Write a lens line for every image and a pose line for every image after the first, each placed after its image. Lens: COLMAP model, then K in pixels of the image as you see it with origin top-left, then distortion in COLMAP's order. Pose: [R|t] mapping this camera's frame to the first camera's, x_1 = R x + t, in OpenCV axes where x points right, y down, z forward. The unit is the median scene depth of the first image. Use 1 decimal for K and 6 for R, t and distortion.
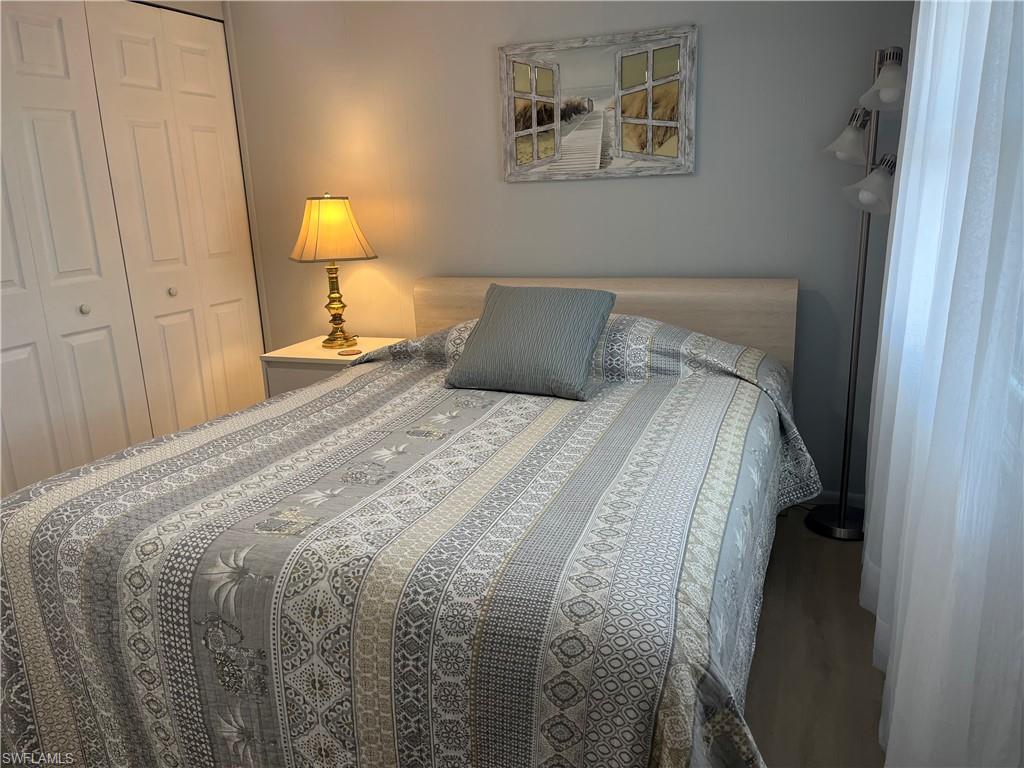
lens RADIAL K [[784.1, 0, 503.6], [0, 784.1, 385.7], [0, 0, 1]] dist [0.063652, -0.083941]
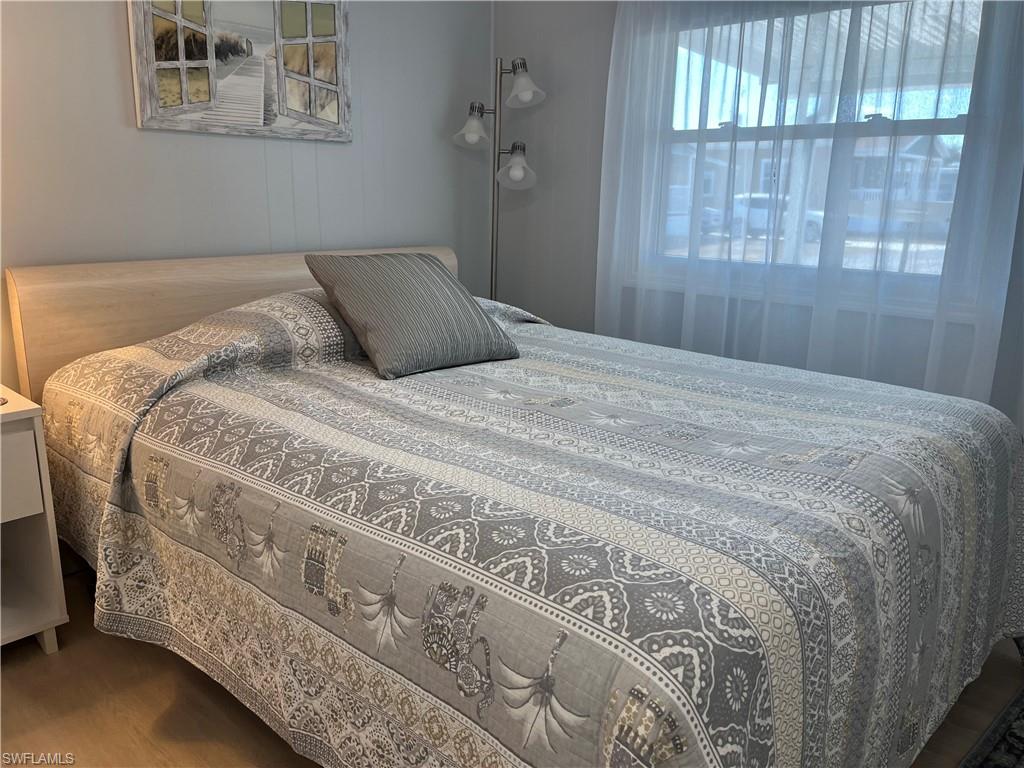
lens RADIAL K [[784.1, 0, 502.9], [0, 784.1, 385.1], [0, 0, 1]] dist [0.063652, -0.083941]
pose [[0.353859, -0.182521, 0.917317, -0.635362], [0.198533, 0.973082, 0.117032, -0.051530], [-0.913985, 0.140705, 0.380570, 0.485328]]
